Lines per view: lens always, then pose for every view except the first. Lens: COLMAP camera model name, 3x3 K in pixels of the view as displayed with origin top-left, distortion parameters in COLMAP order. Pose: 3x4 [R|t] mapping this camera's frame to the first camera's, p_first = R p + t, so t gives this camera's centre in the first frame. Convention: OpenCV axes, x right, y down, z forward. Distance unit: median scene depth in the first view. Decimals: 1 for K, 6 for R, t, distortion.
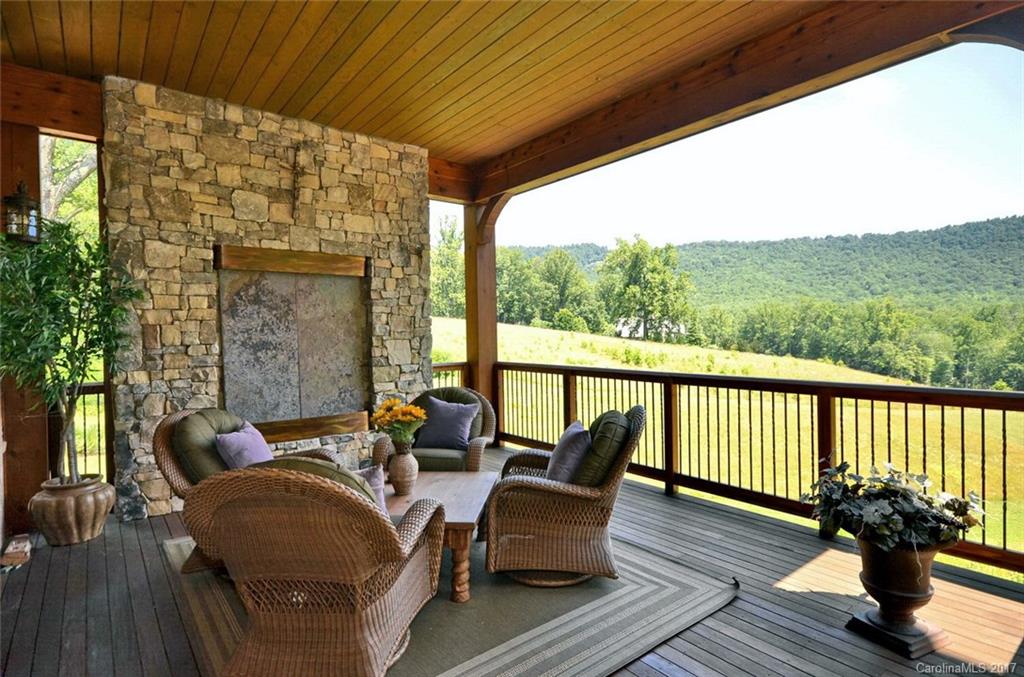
lens RADIAL K [[533.1, 0, 512.0], [0, 533.1, 338.5], [0, 0, 1]] dist [0.003849, 0.001630]
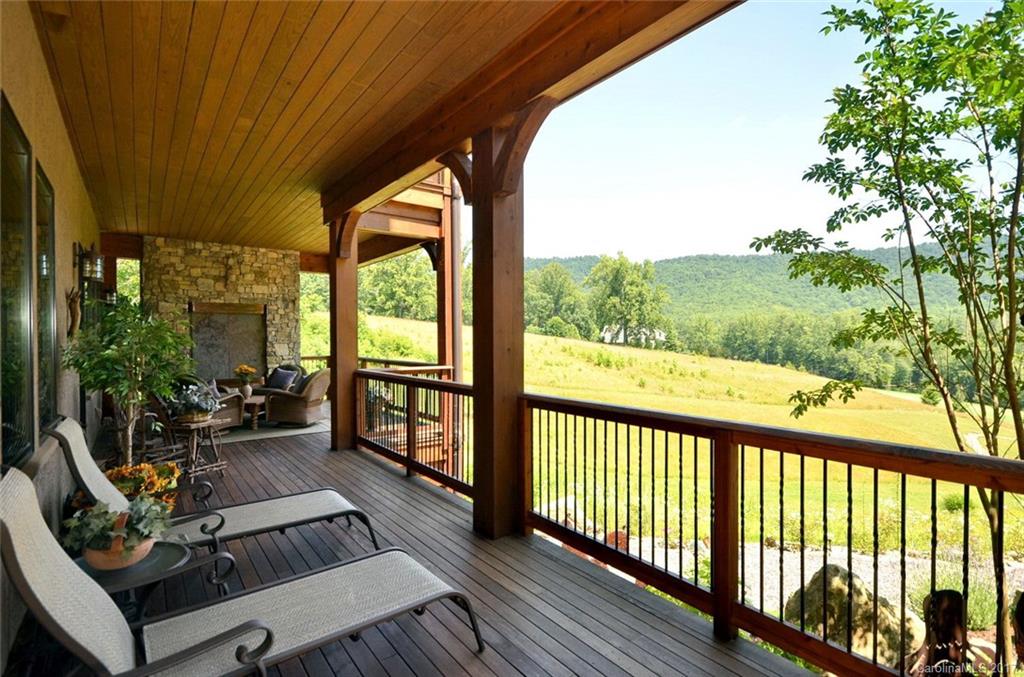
lens RADIAL K [[487.7, 0, 512.0], [0, 487.7, 338.5], [0, 0, 1]] dist [0.000799, -0.000293]
pose [[0.999906, 0.011656, -0.007160, 0.688929], [-0.011717, 0.999895, -0.008476, -0.011955], [0.007060, 0.008559, 0.999938, -0.884489]]
